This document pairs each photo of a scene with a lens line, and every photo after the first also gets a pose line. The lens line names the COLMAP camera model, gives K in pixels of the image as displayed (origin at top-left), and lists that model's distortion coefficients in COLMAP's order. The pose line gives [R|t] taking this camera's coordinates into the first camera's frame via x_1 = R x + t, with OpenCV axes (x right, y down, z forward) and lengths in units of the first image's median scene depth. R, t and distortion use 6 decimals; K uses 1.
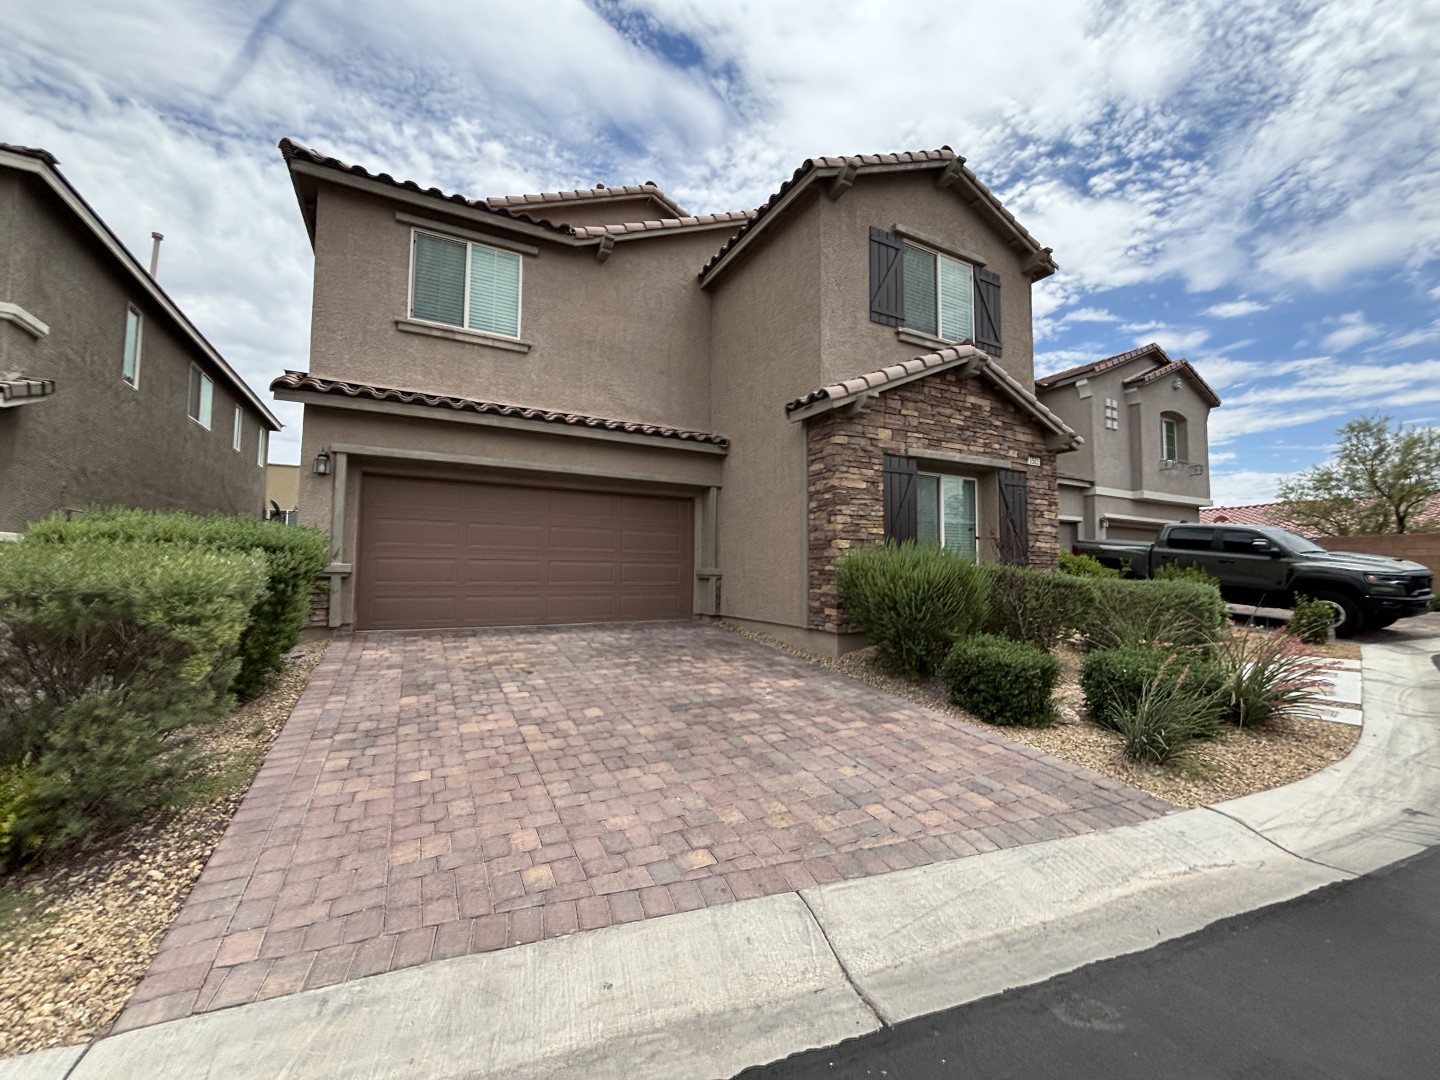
lens RADIAL K [[579.4, 0, 720.0], [0, 579.4, 540.0], [0, 0, 1]] dist [-0.002229, 0.000152]
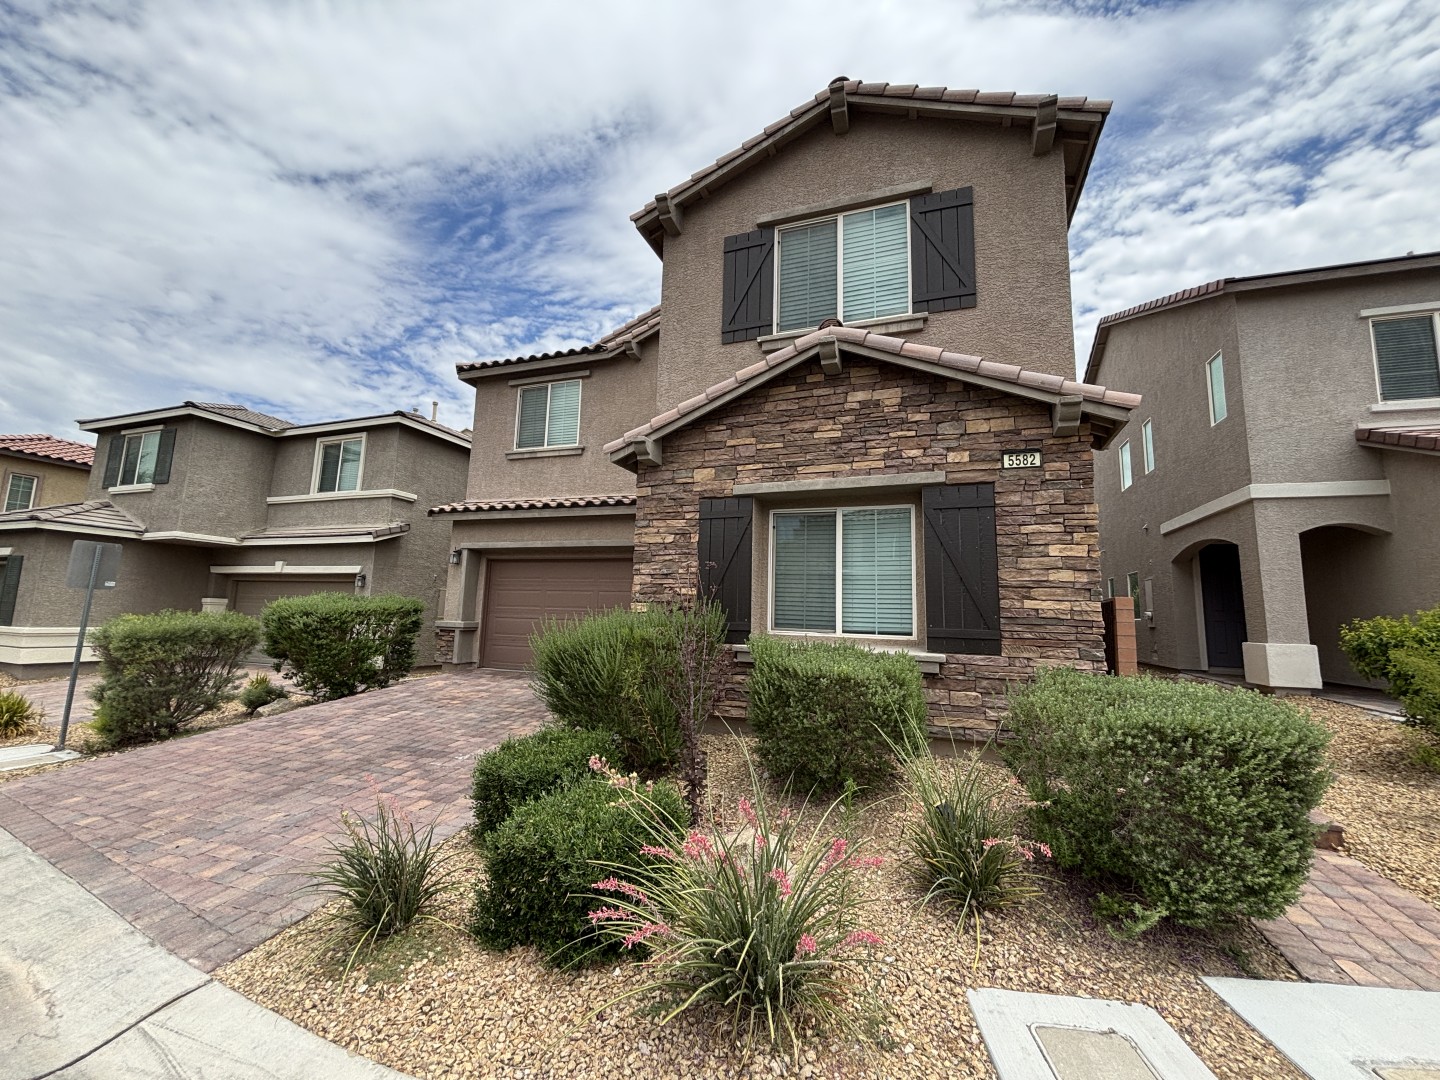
lens RADIAL K [[584.5, 0, 720.0], [0, 584.5, 540.0], [0, 0, 1]] dist [0.016029, -0.000237]
pose [[0.664693, -0.090511, -0.741614, 0.857237], [0.016281, 0.994154, -0.106740, 0.001494], [0.746939, 0.058875, 0.662281, 0.432603]]
